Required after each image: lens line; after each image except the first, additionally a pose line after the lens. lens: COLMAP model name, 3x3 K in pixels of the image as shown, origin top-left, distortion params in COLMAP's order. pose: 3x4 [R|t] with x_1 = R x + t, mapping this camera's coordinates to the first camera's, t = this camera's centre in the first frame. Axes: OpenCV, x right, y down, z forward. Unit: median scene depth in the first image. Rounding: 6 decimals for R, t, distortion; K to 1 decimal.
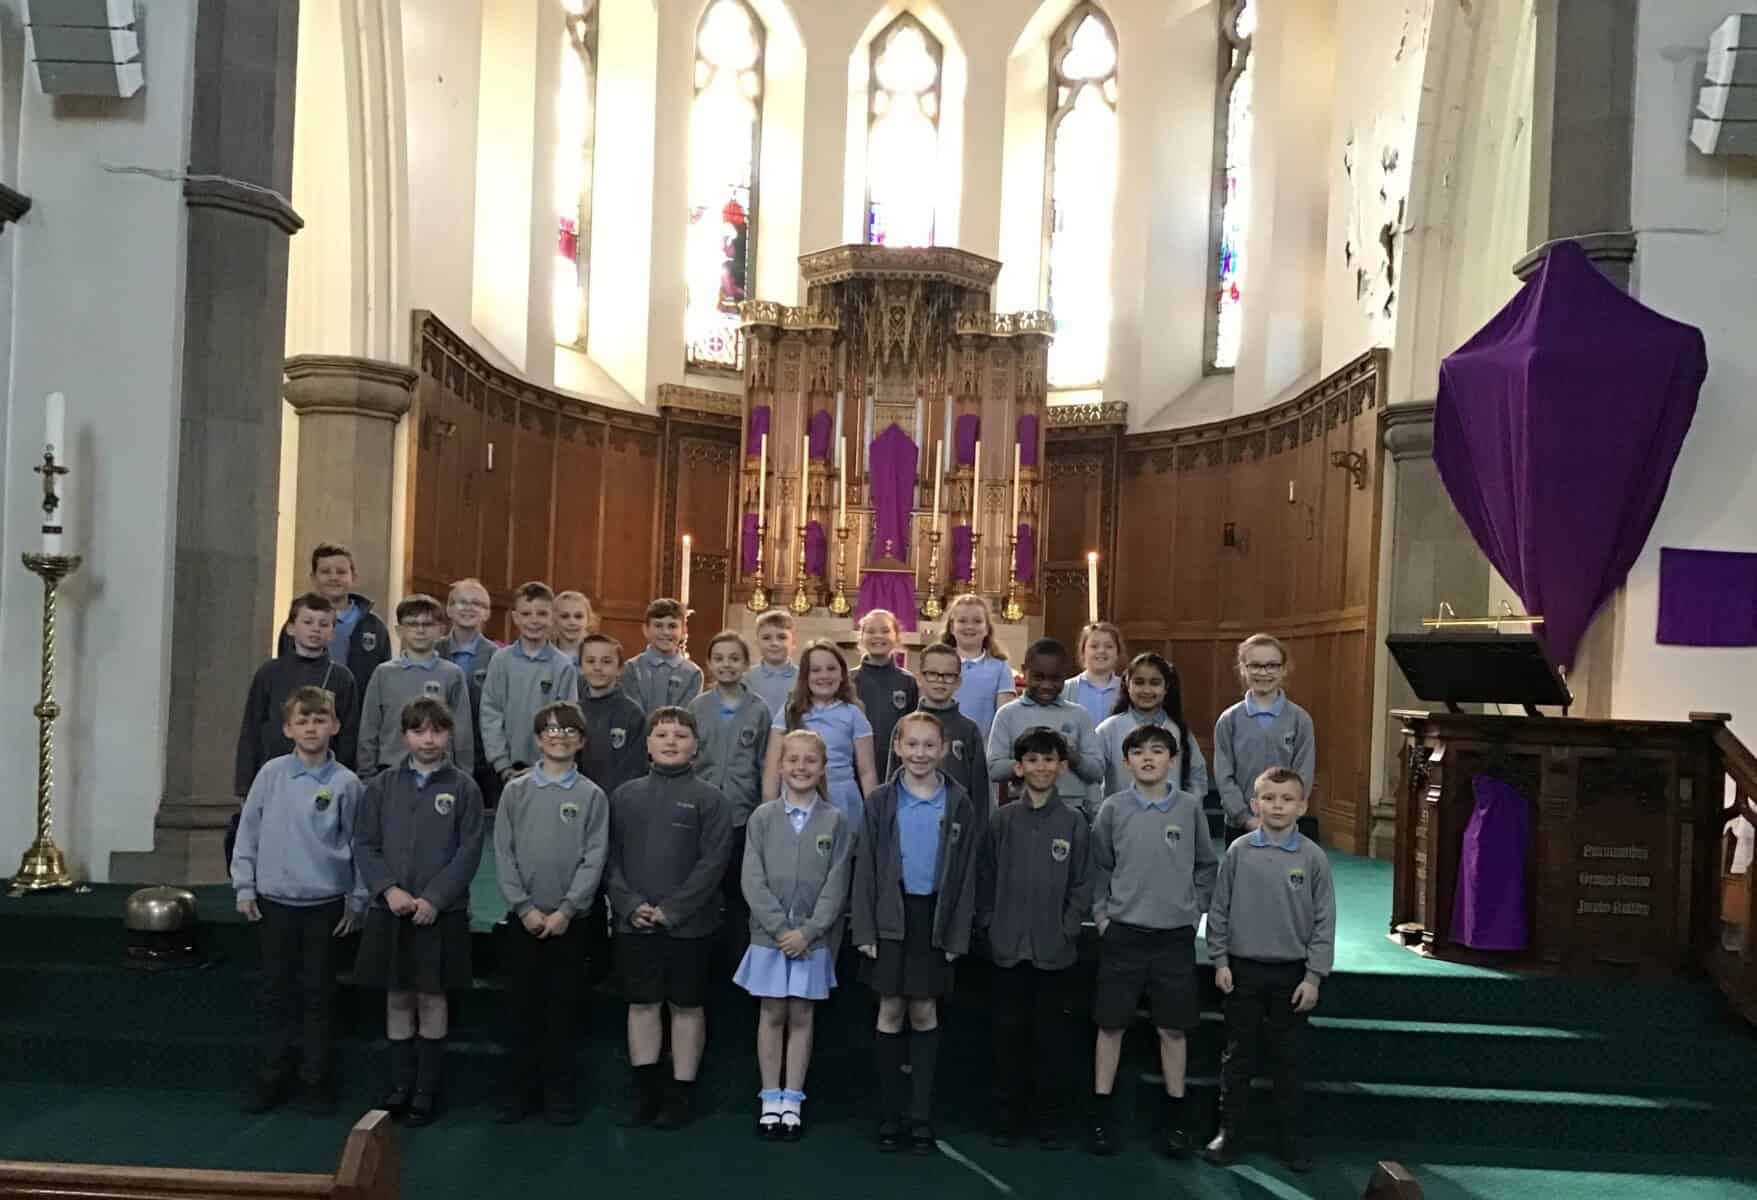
lens RADIAL K [[1674.7, 0, 865.4], [0, 1674.7, 685.9], [0, 0, 1]] dist [0.108347, -0.132642]
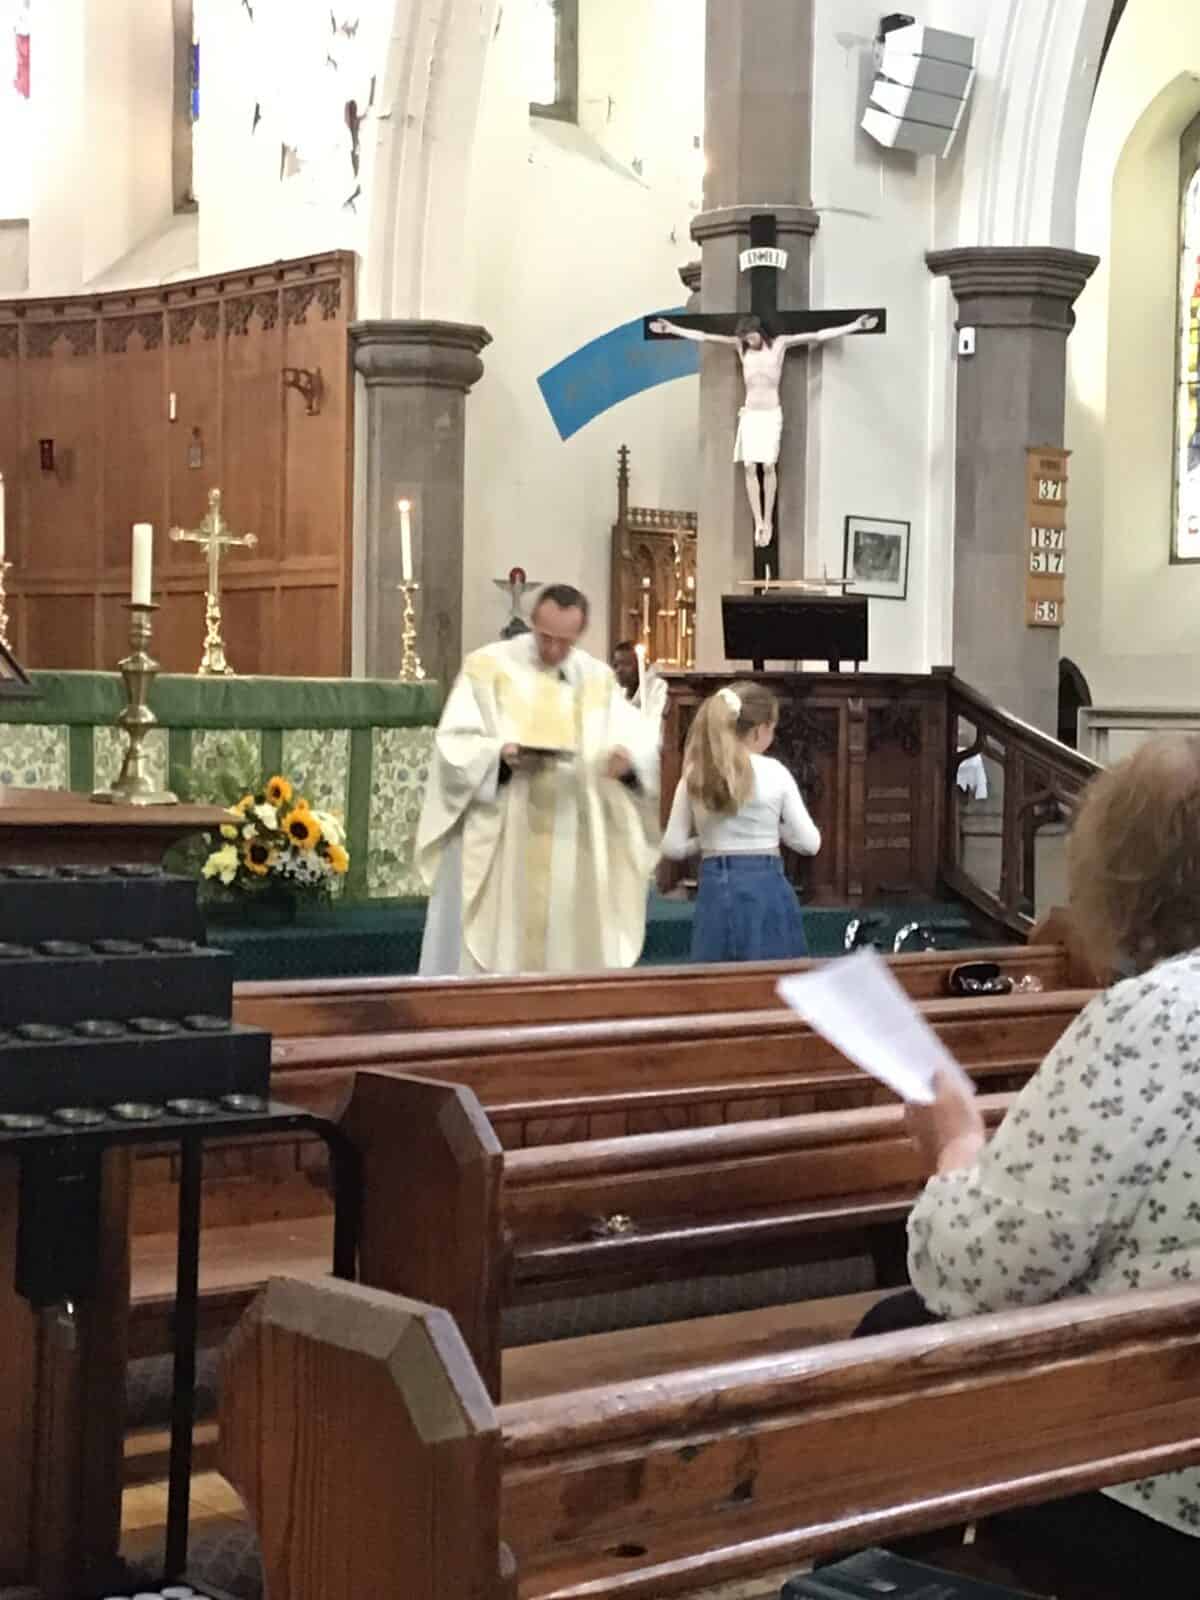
lens RADIAL K [[2783.8, 0, 600.0], [0, 2783.8, 800.0], [0, 0, 1]] dist [0.092129, 0.267348]
pose [[0.764561, -0.047272, 0.642816, -0.396440], [0.015631, 0.998373, 0.054828, -0.000012], [-0.644362, -0.031872, 0.764056, -0.121461]]
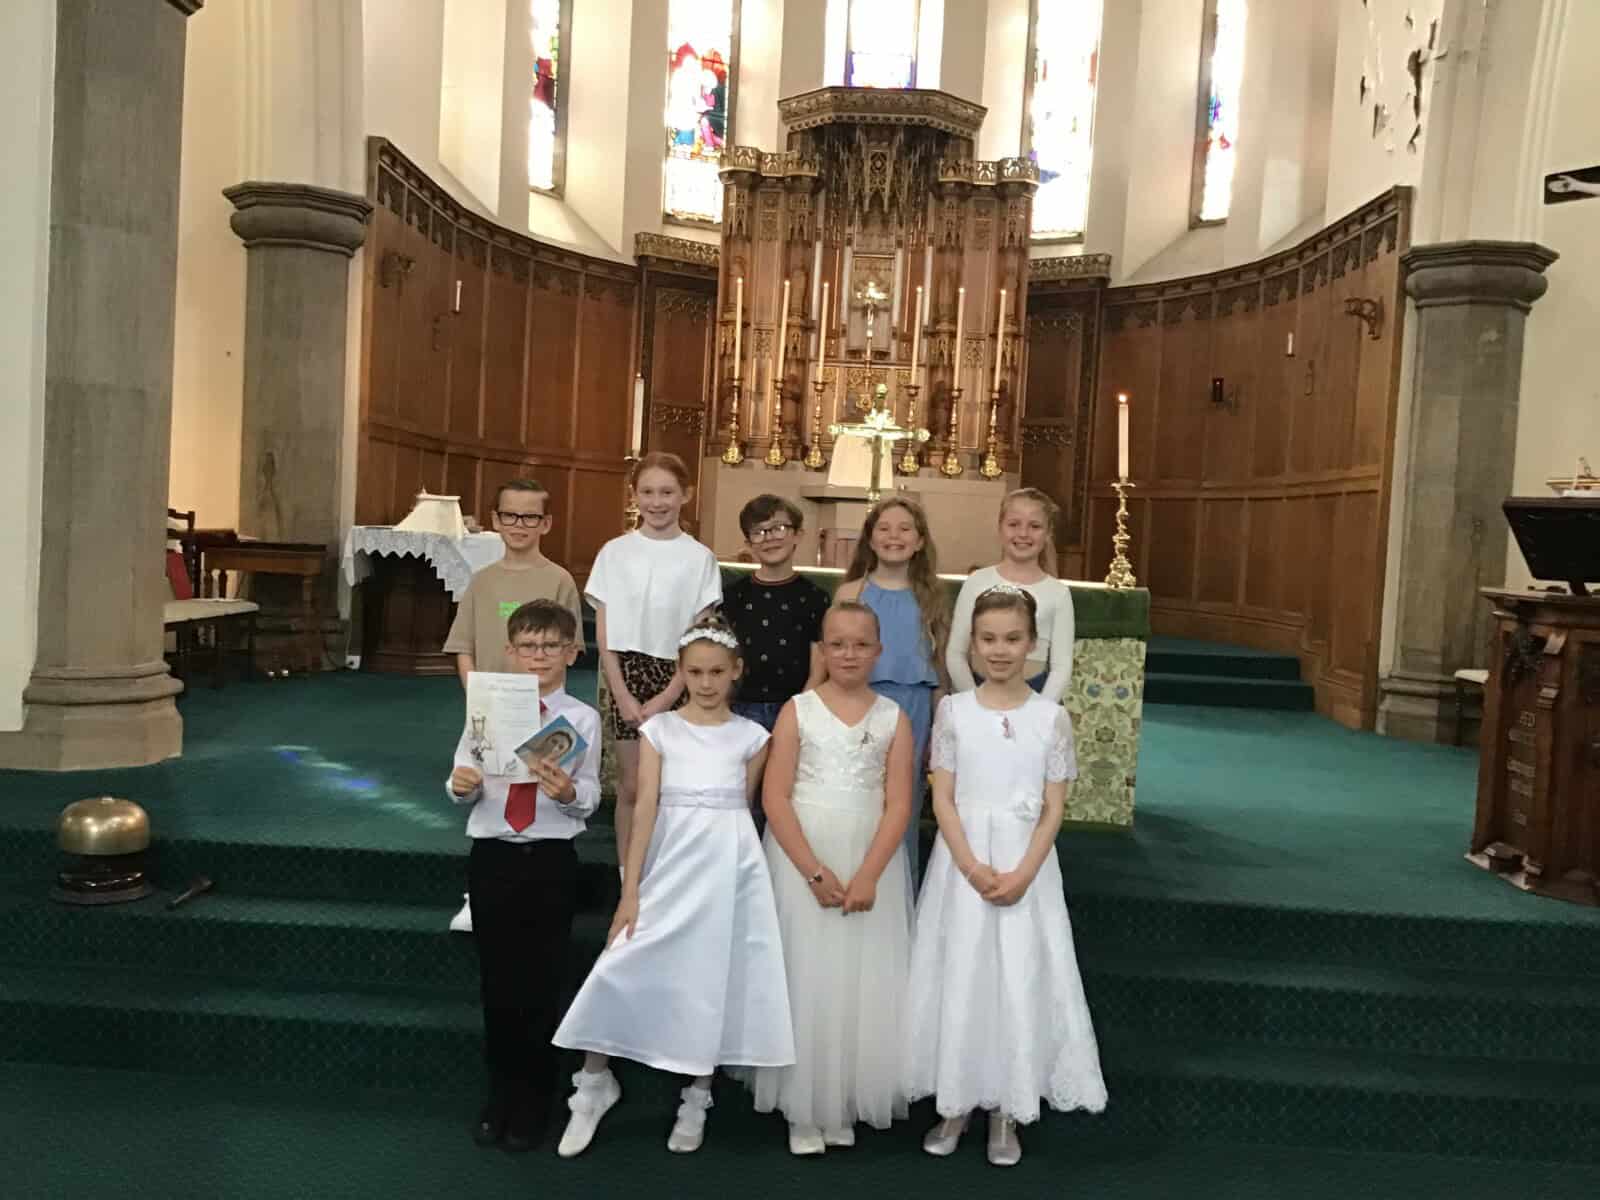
lens RADIAL K [[1461.1, 0, 800.0], [0, 1461.1, 600.0], [0, 0, 1]] dist [0.129126, -0.251555]
pose [[0.999669, 0.014393, -0.021327, -0.004691], [-0.013413, 0.998878, 0.045422, -0.004337], [0.021957, -0.045121, 0.998740, 0.133350]]
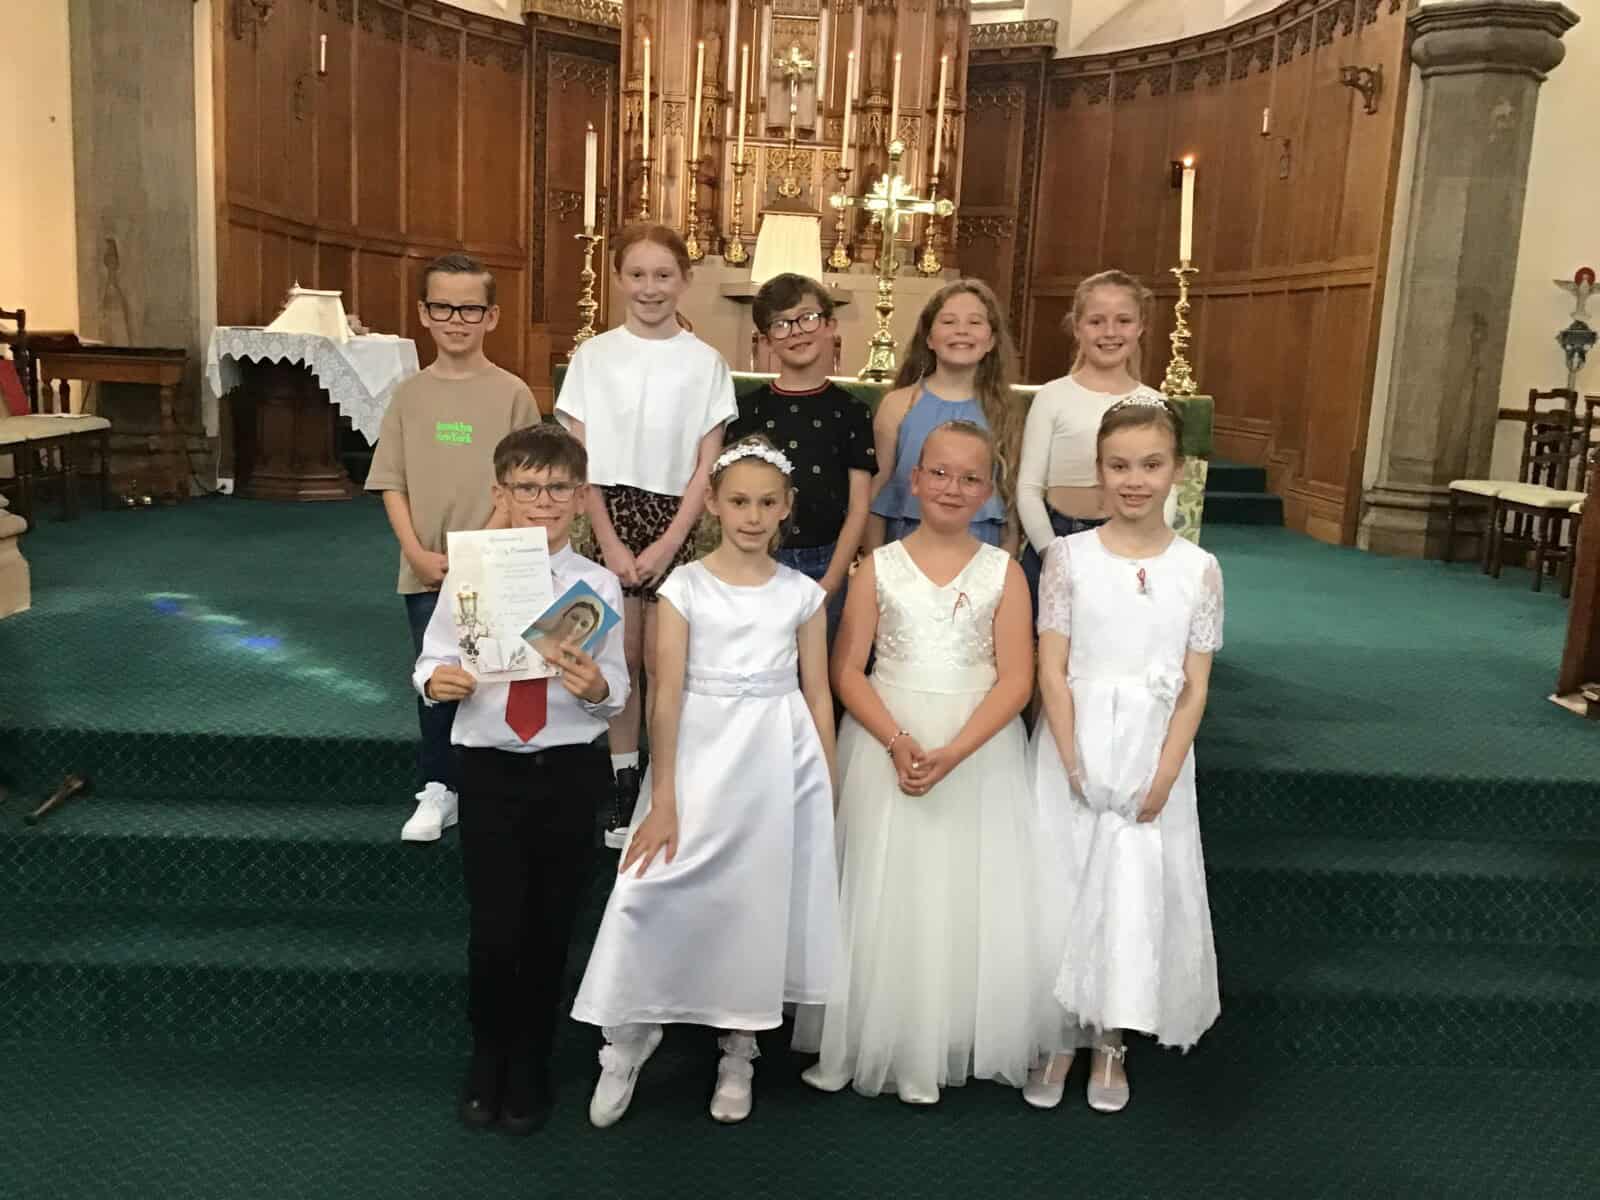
lens RADIAL K [[1461.1, 0, 800.0], [0, 1461.1, 600.0], [0, 0, 1]] dist [0.129126, -0.251555]
pose [[0.997851, -0.001671, 0.065507, -0.032820], [-0.009727, 0.984822, 0.173293, -0.002347], [-0.064802, -0.173558, 0.982689, 0.197937]]
